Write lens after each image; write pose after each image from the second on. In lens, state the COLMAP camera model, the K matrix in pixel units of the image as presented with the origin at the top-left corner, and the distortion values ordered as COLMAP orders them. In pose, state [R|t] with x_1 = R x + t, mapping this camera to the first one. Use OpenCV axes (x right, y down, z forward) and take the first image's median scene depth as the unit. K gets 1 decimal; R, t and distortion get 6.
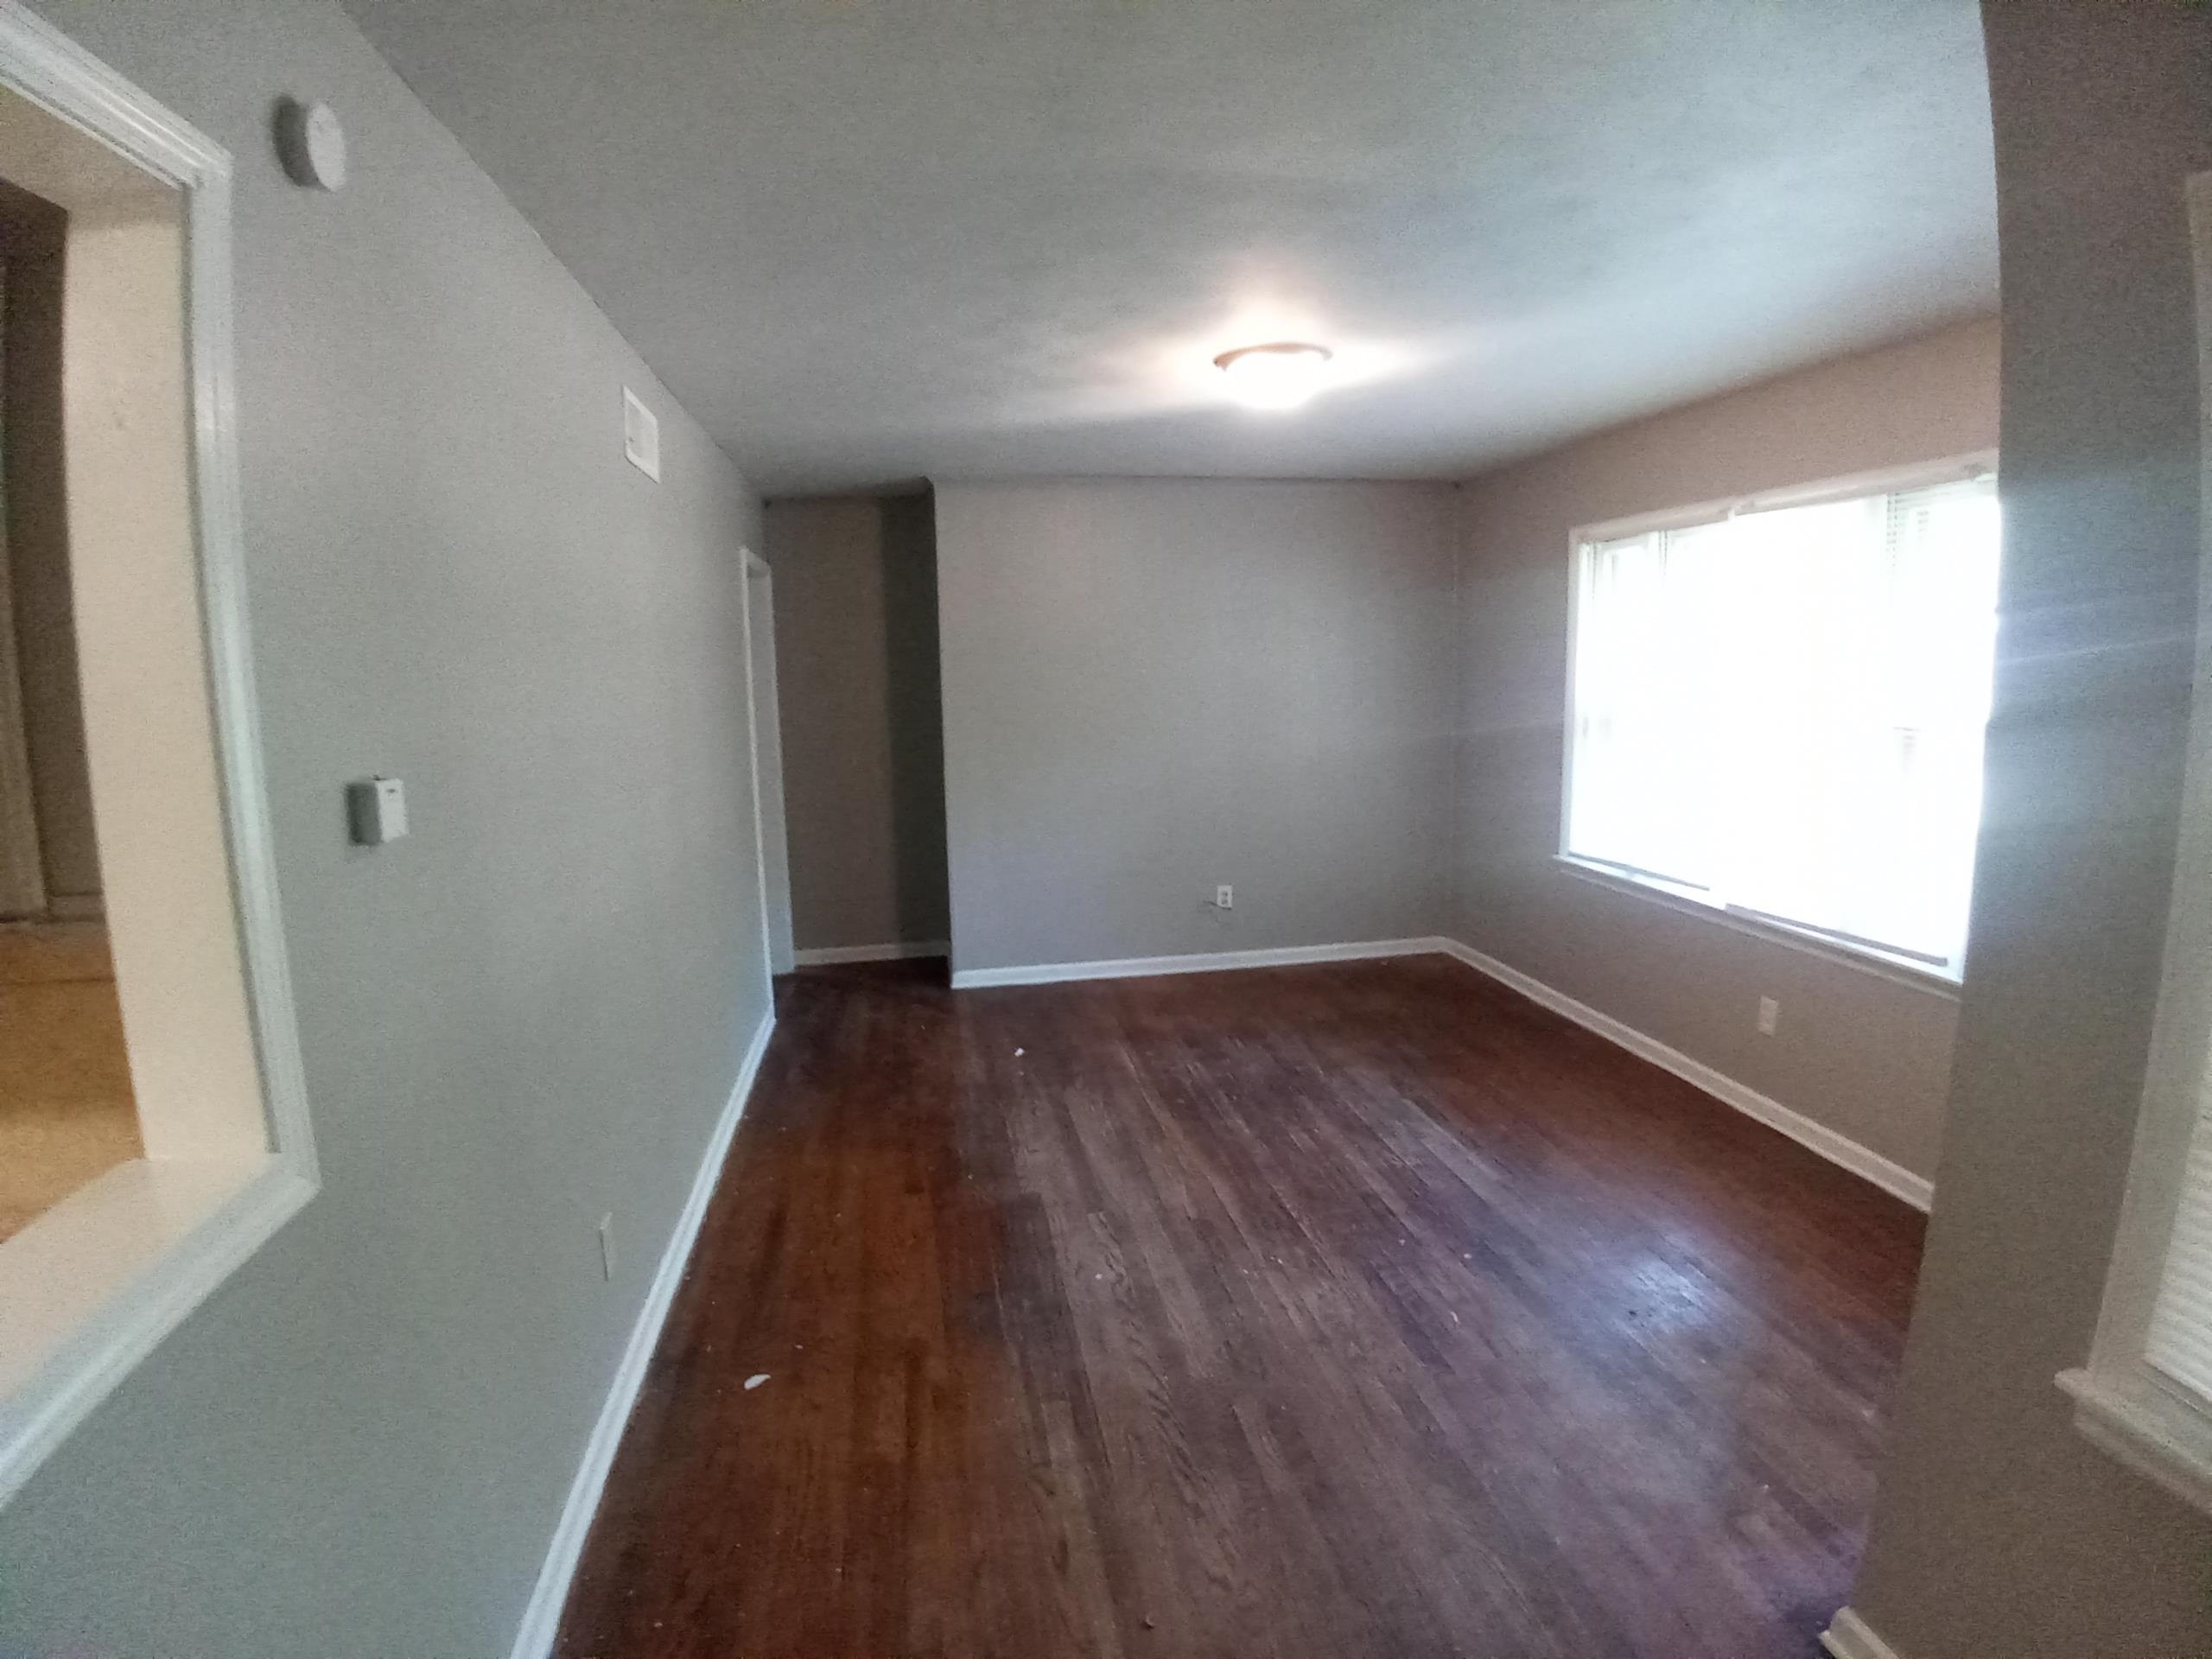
lens RADIAL K [[1116.9, 0, 1106.0], [0, 1116.9, 829.5], [0, 0, 1]] dist [-0.090231, 0.000056]
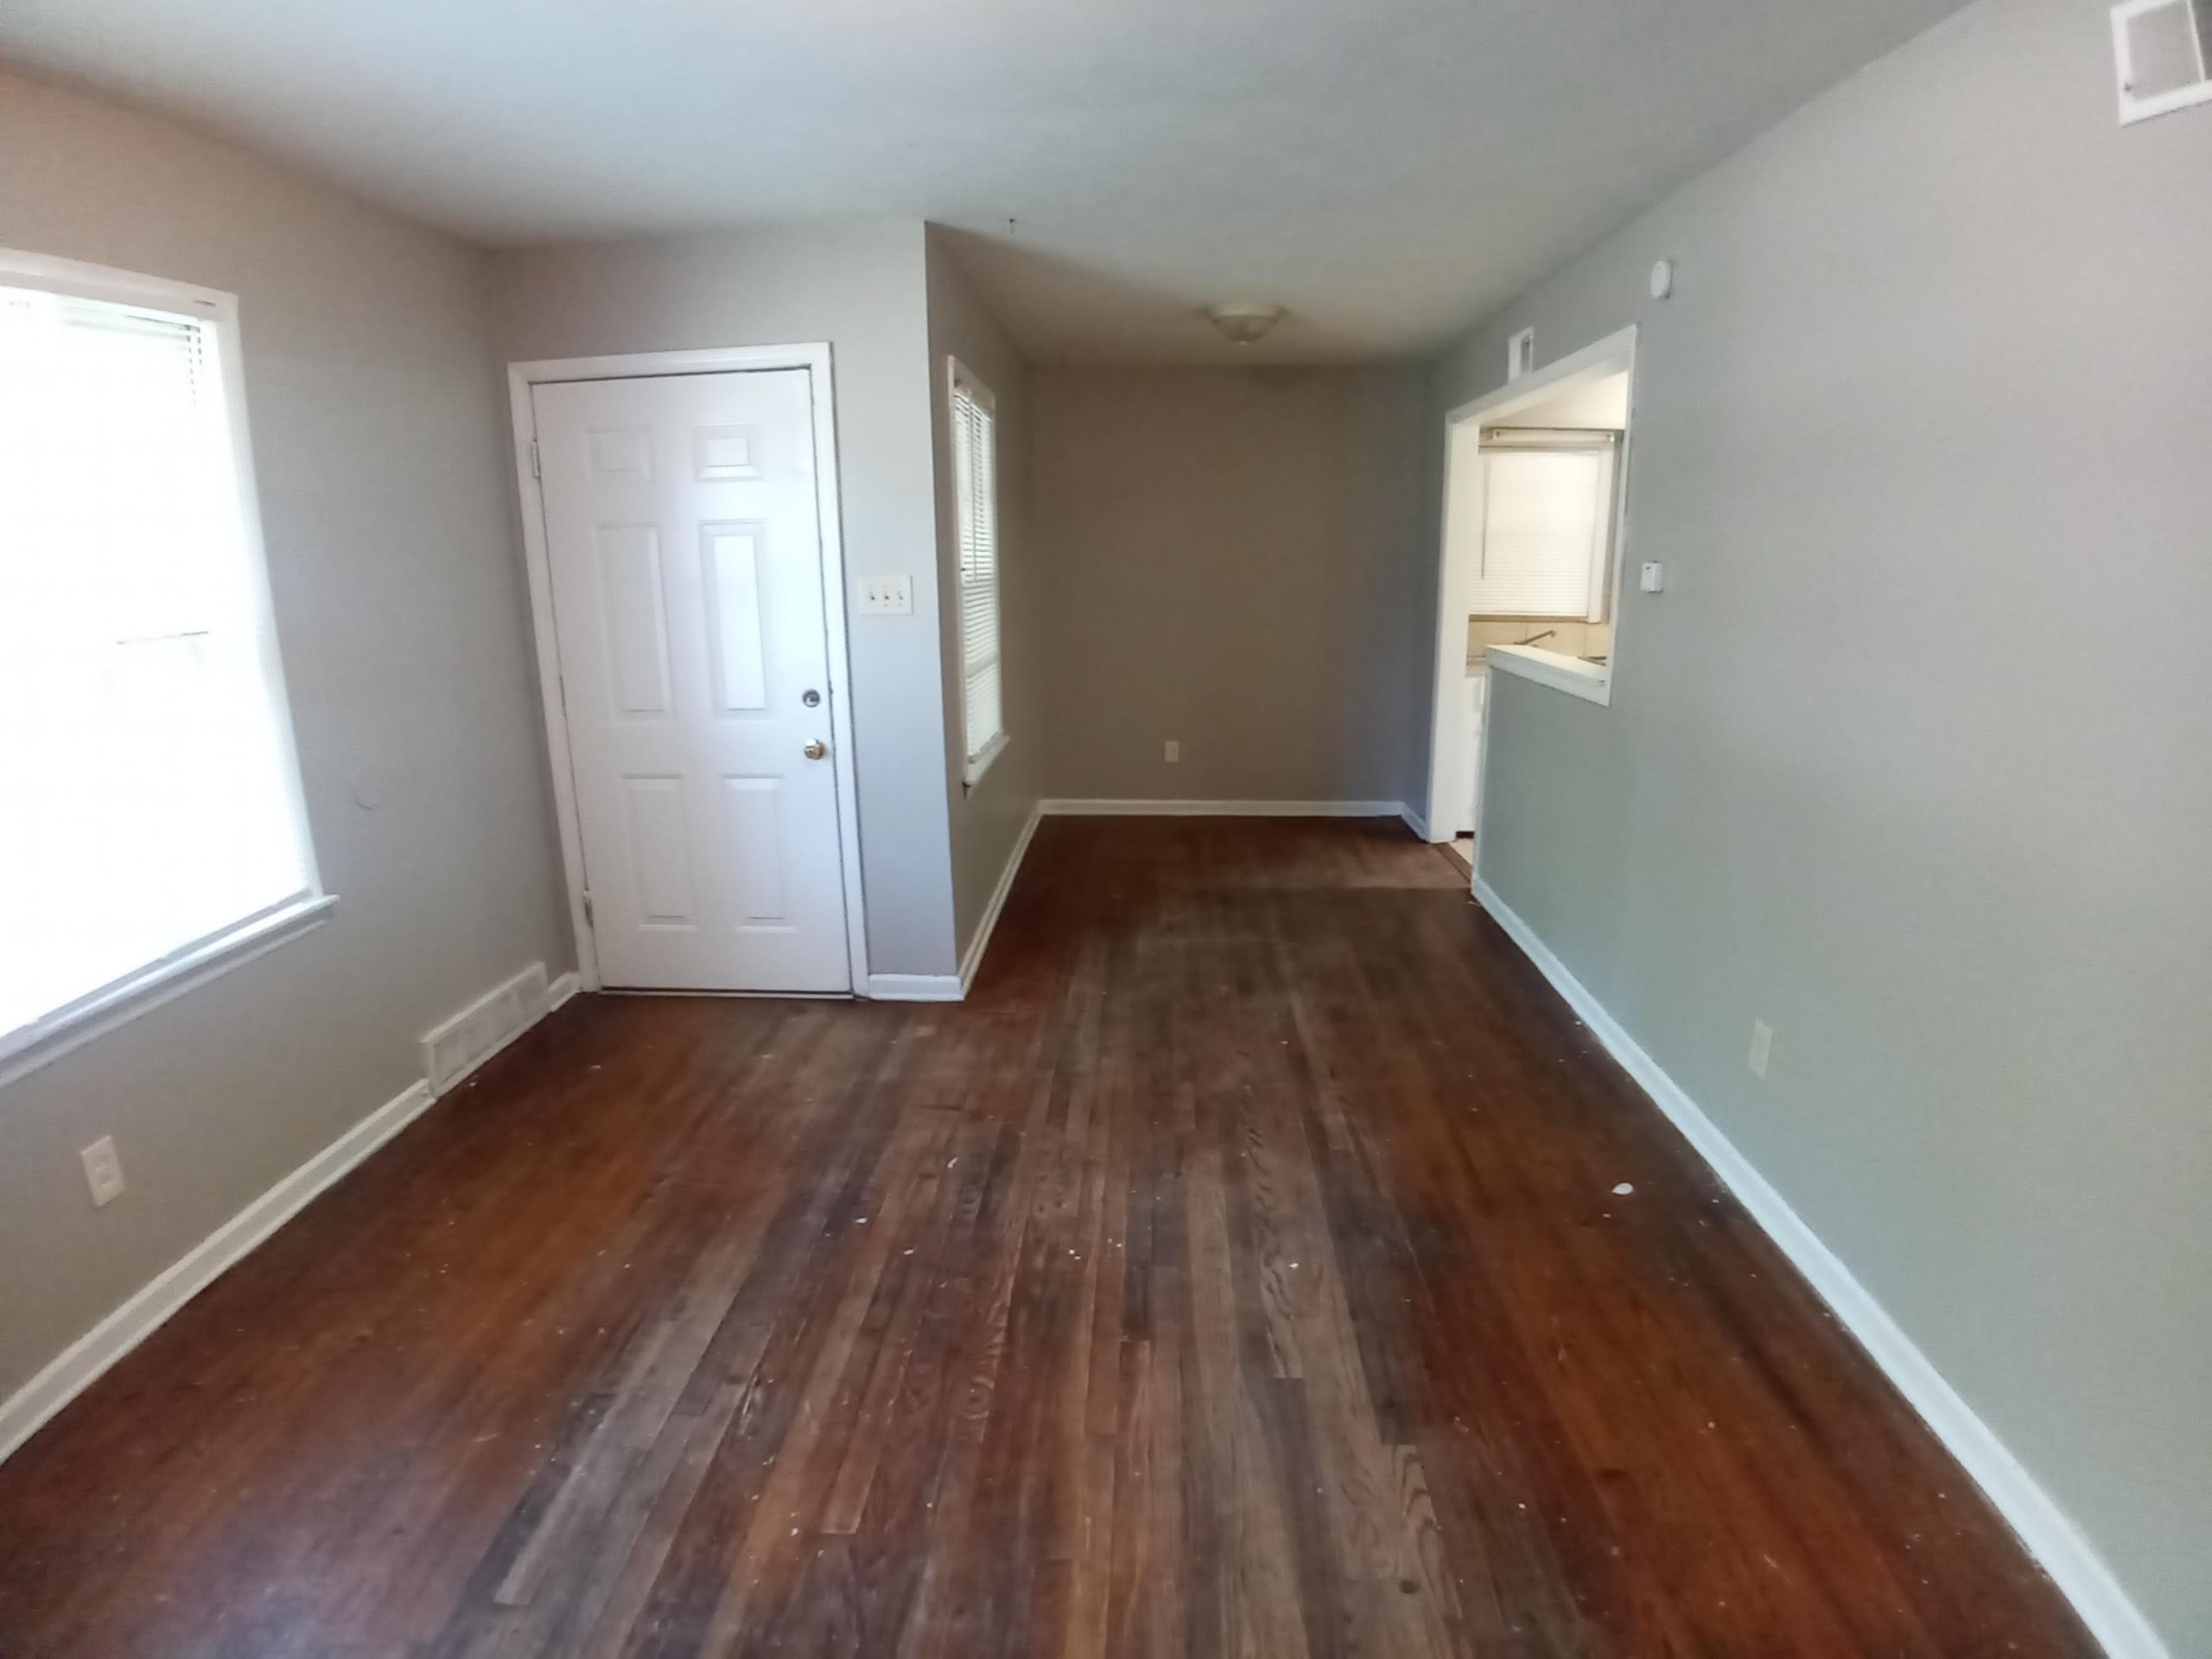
lens RADIAL K [[1116.9, 0, 1106.0], [0, 1116.9, 829.5], [0, 0, 1]] dist [-0.090231, 0.000056]
pose [[-0.976432, -0.025258, 0.214344, -0.036132], [0.058995, 0.924072, 0.377639, -0.211788], [-0.207608, 0.381384, -0.900803, 1.614542]]
